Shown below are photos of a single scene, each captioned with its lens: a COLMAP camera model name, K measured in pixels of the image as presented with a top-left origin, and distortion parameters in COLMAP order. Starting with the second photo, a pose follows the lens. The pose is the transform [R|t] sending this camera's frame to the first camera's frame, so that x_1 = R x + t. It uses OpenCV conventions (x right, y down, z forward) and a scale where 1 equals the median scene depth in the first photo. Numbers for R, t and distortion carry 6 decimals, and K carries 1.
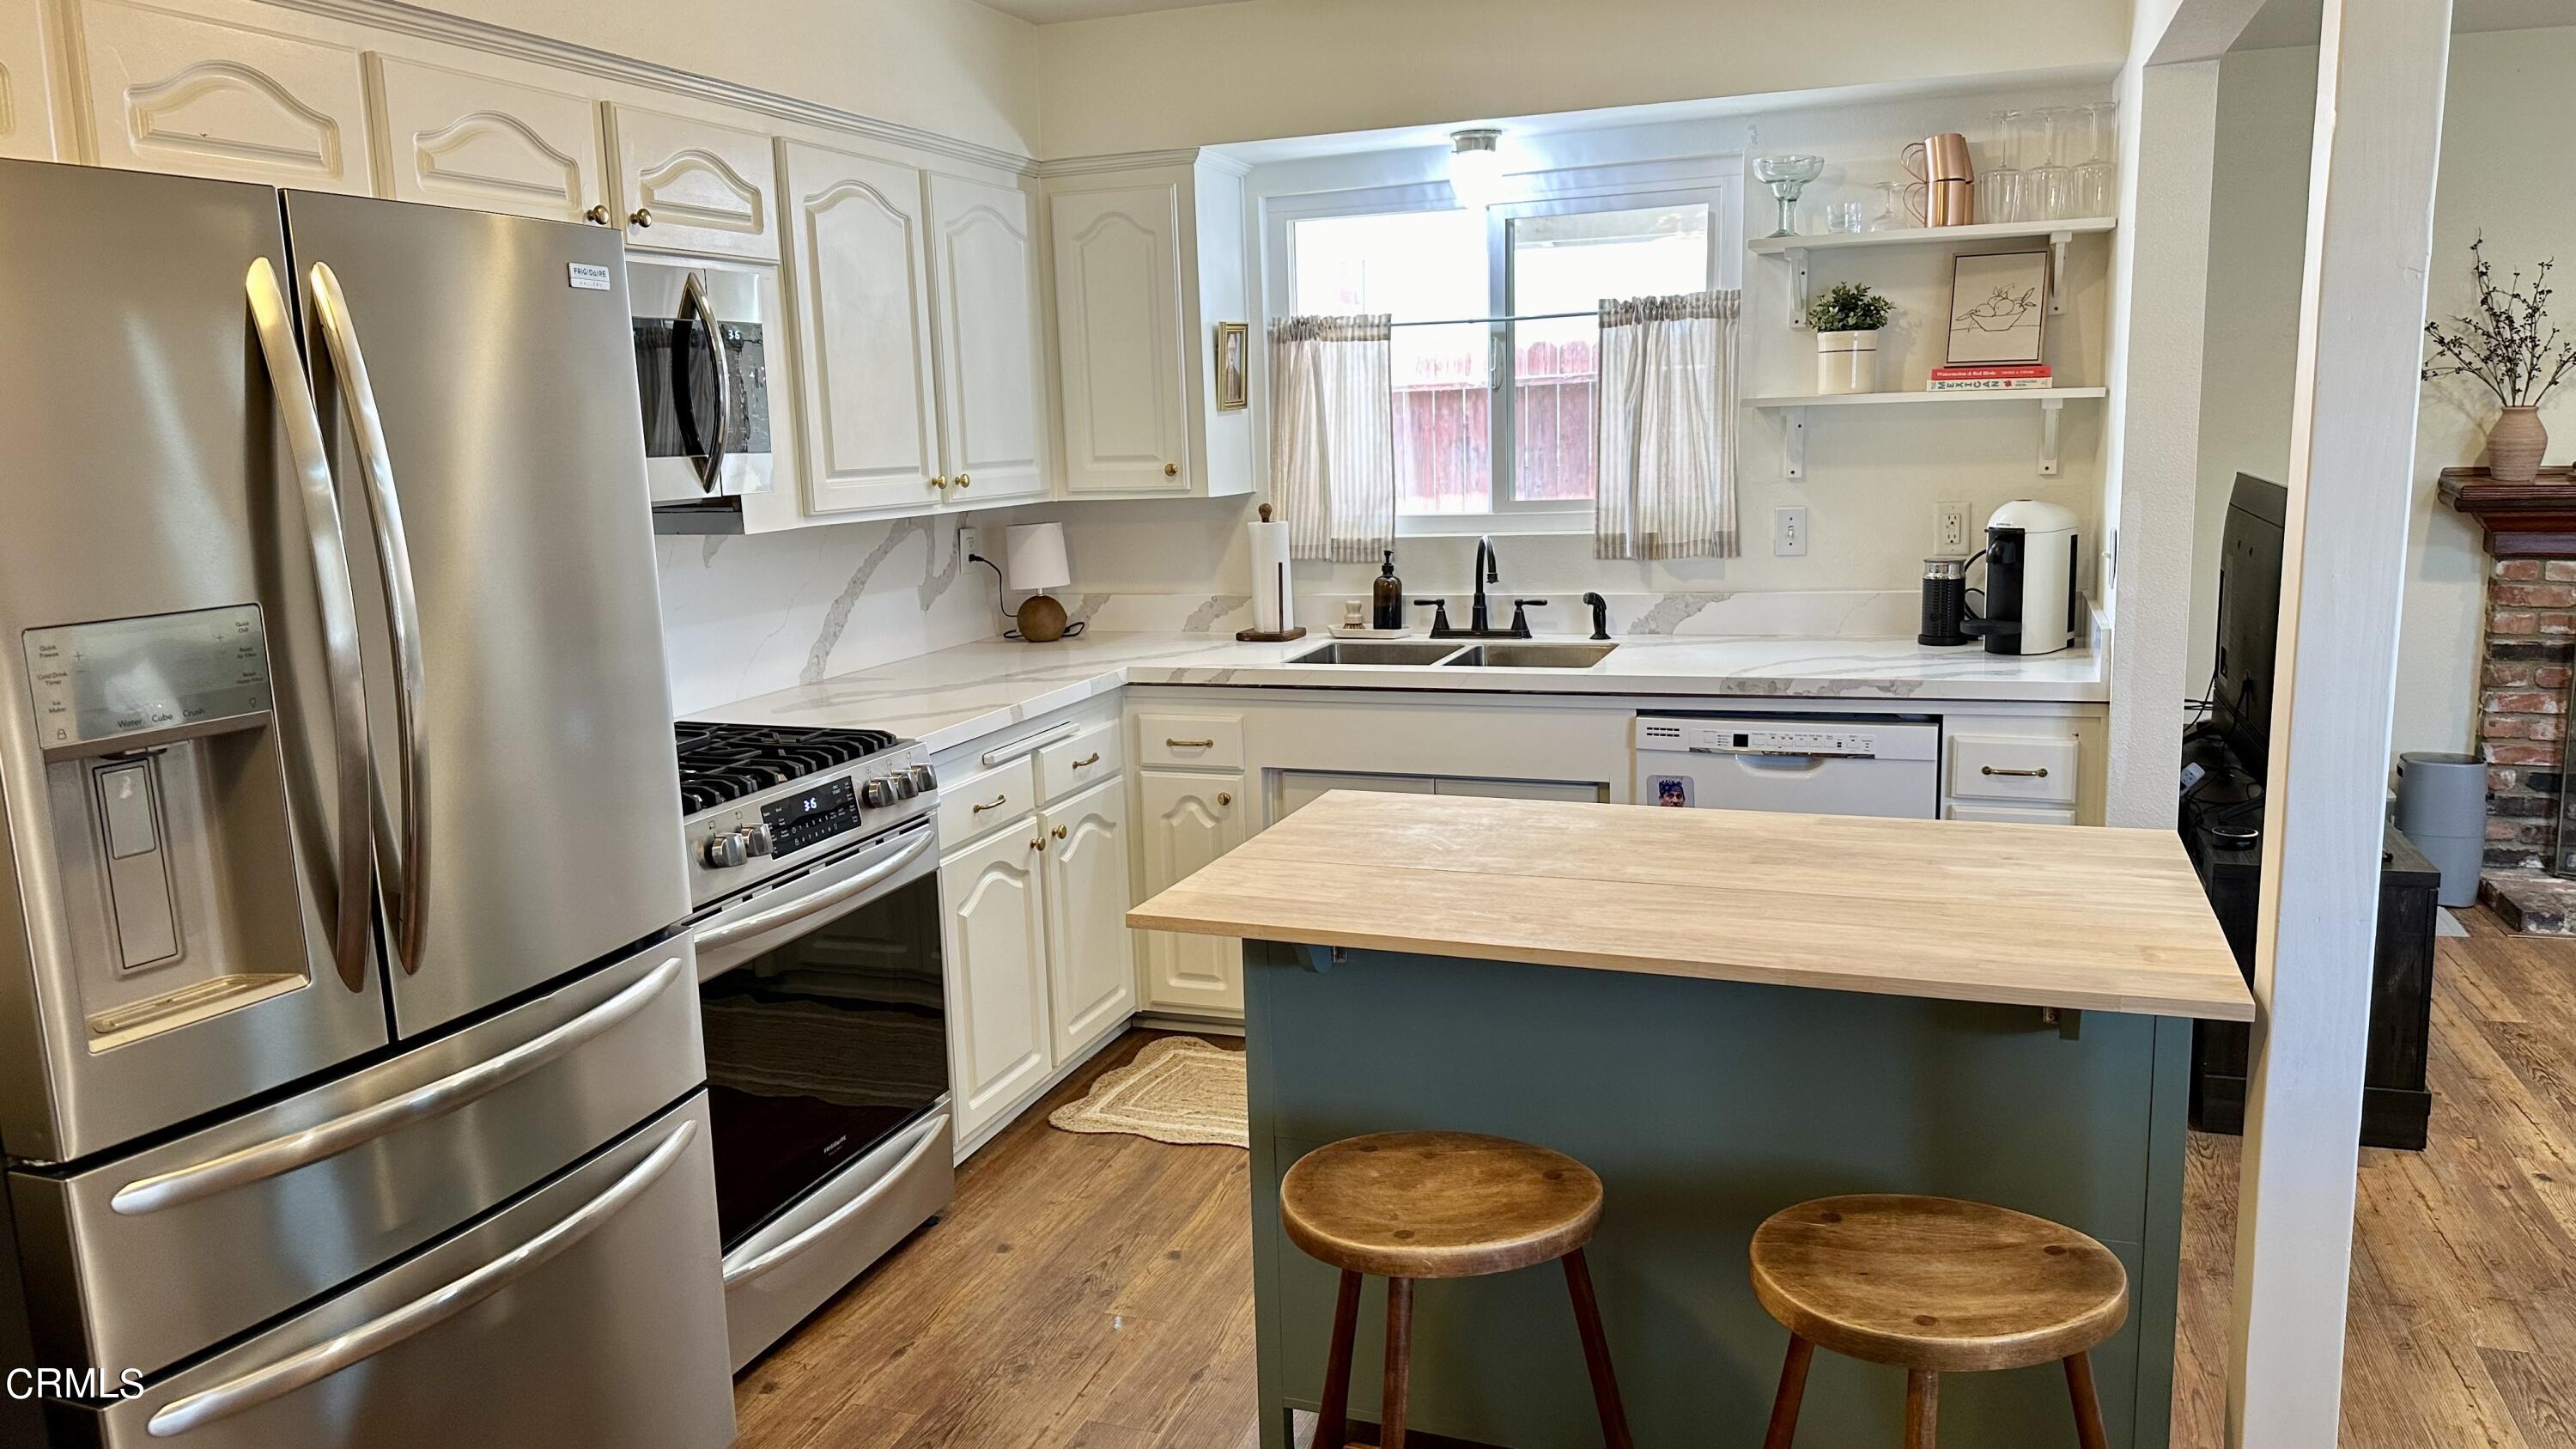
lens RADIAL K [[1780.3, 0, 1296.3], [0, 1780.3, 737.9], [0, 0, 1]] dist [0.115773, -0.123207]
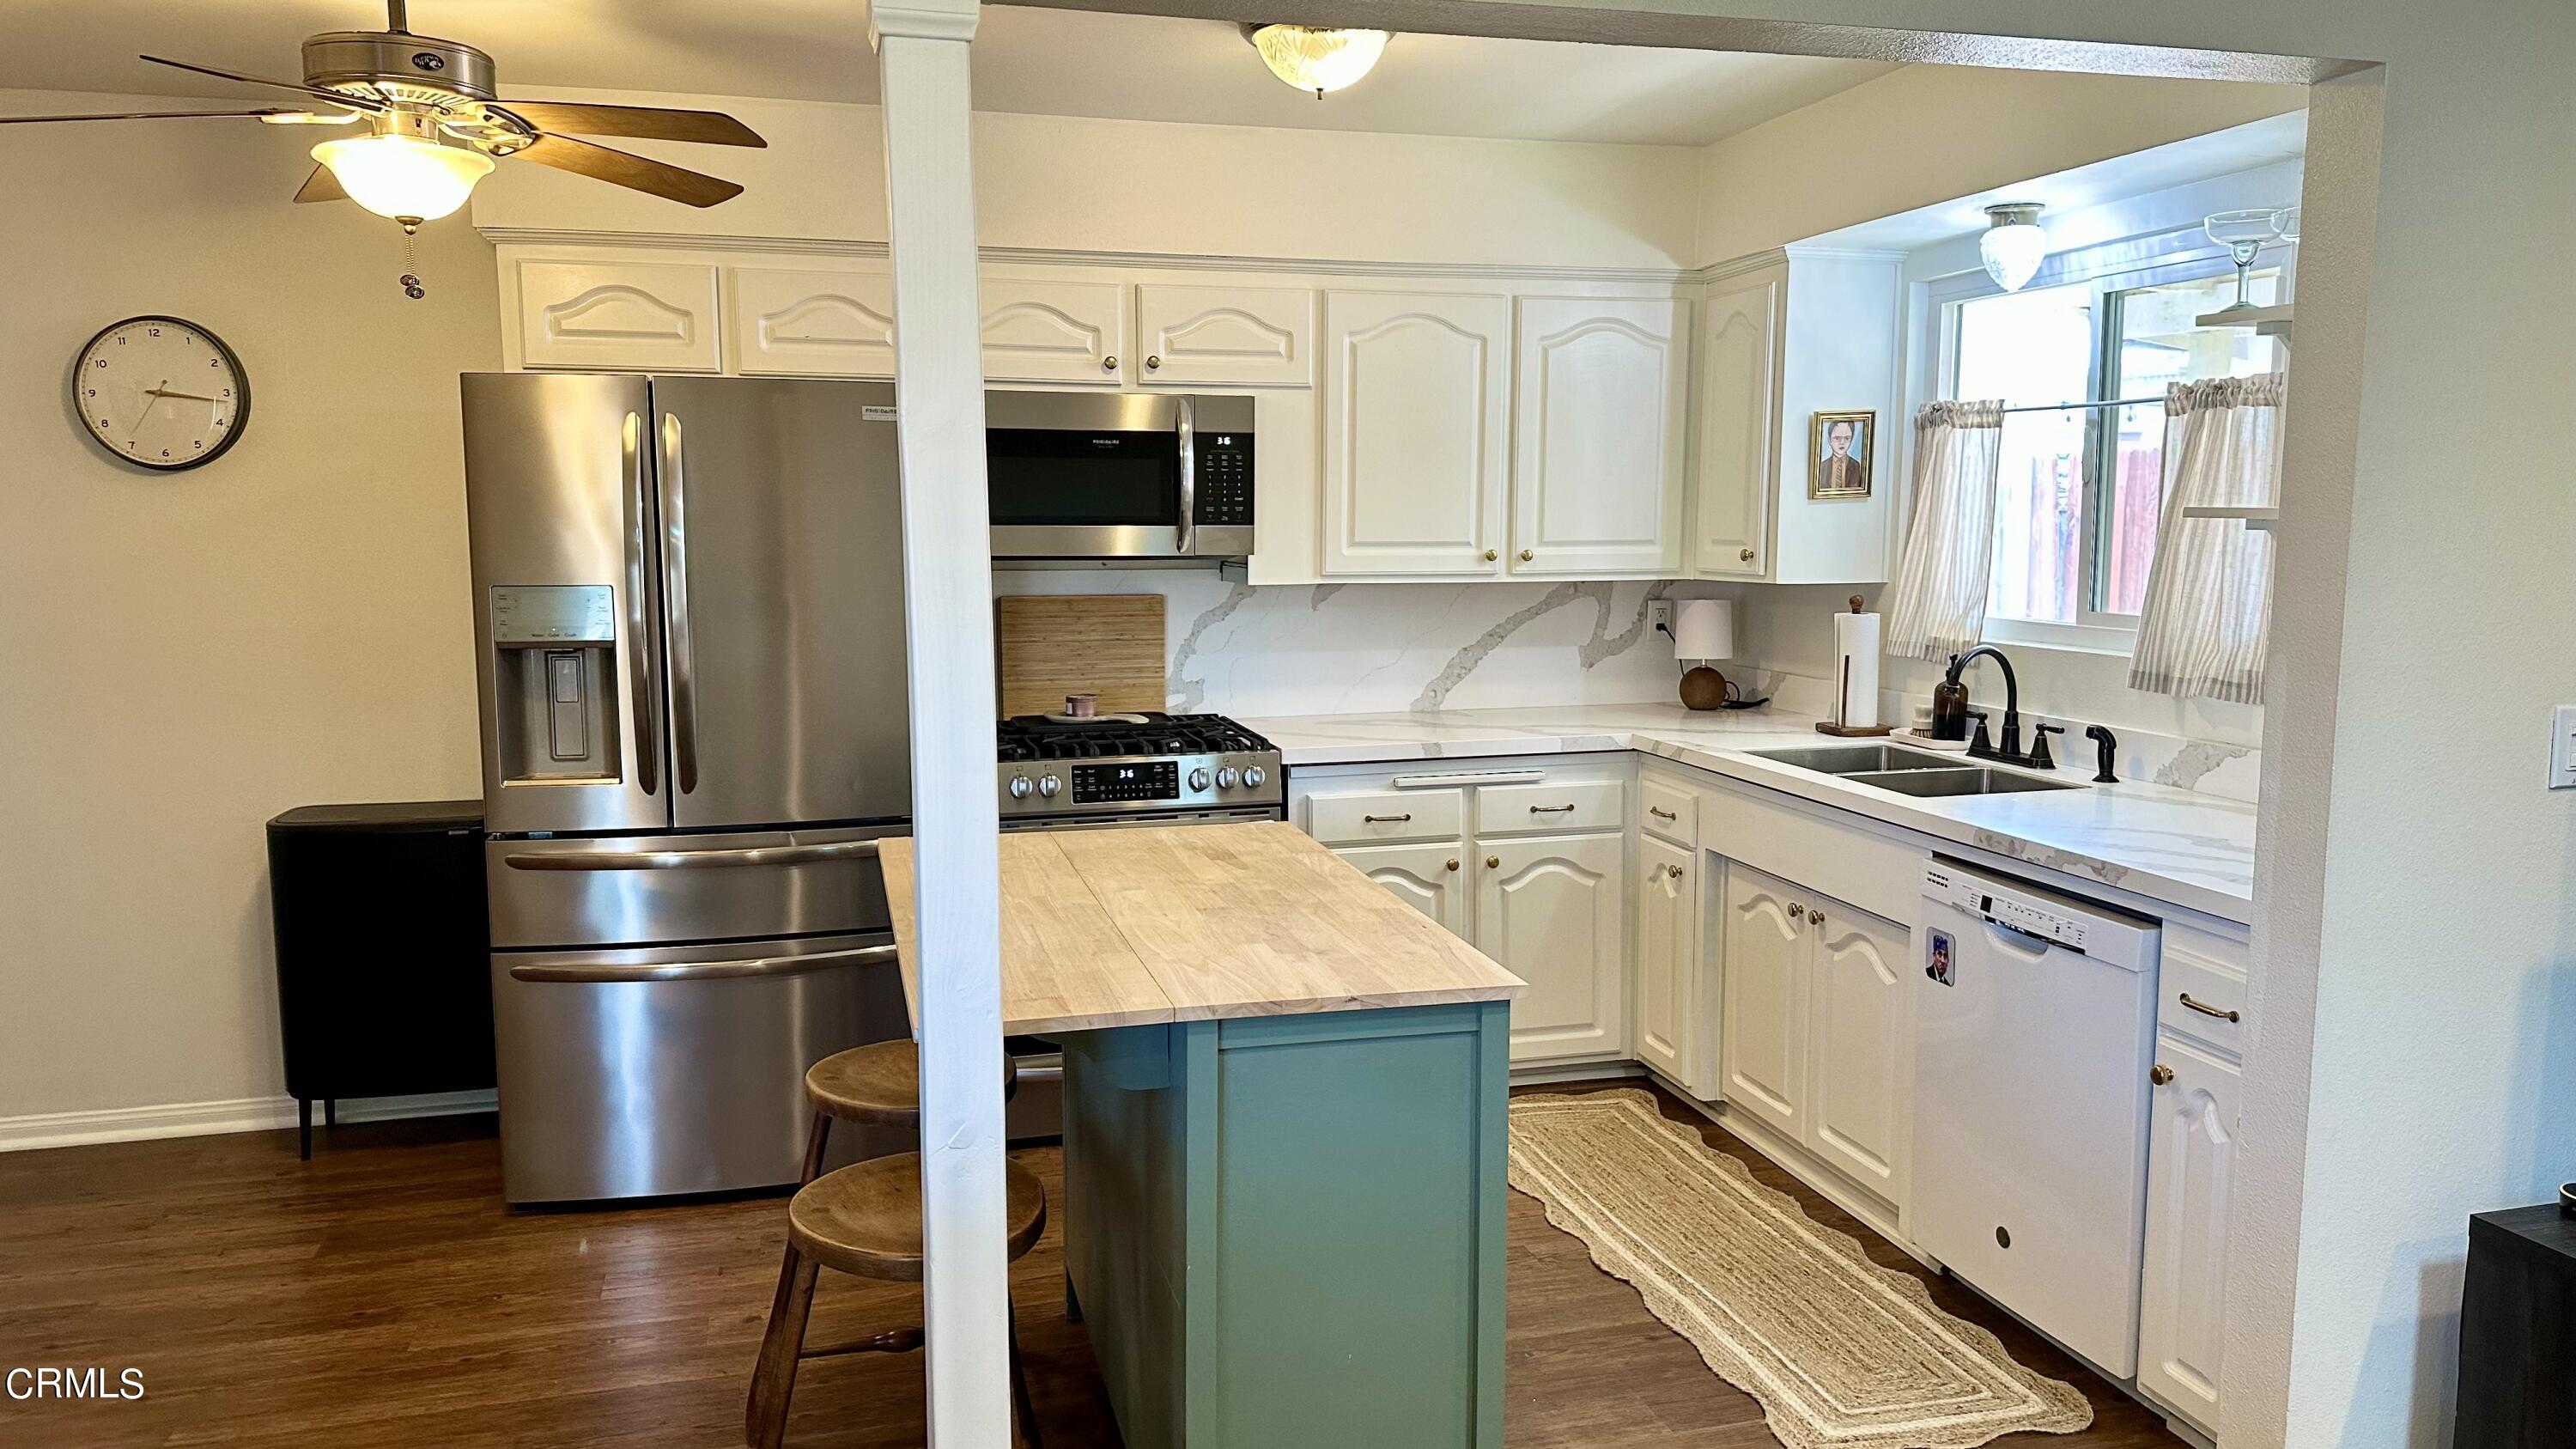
lens RADIAL K [[1787.5, 0, 1293.2], [0, 1787.5, 733.9], [0, 0, 1]] dist [0.205400, -0.420508]
pose [[0.578660, 0.135403, -0.804250, 0.620830], [-0.162900, 0.985440, 0.048702, -0.055595], [0.799135, 0.102830, 0.592292, 0.178164]]
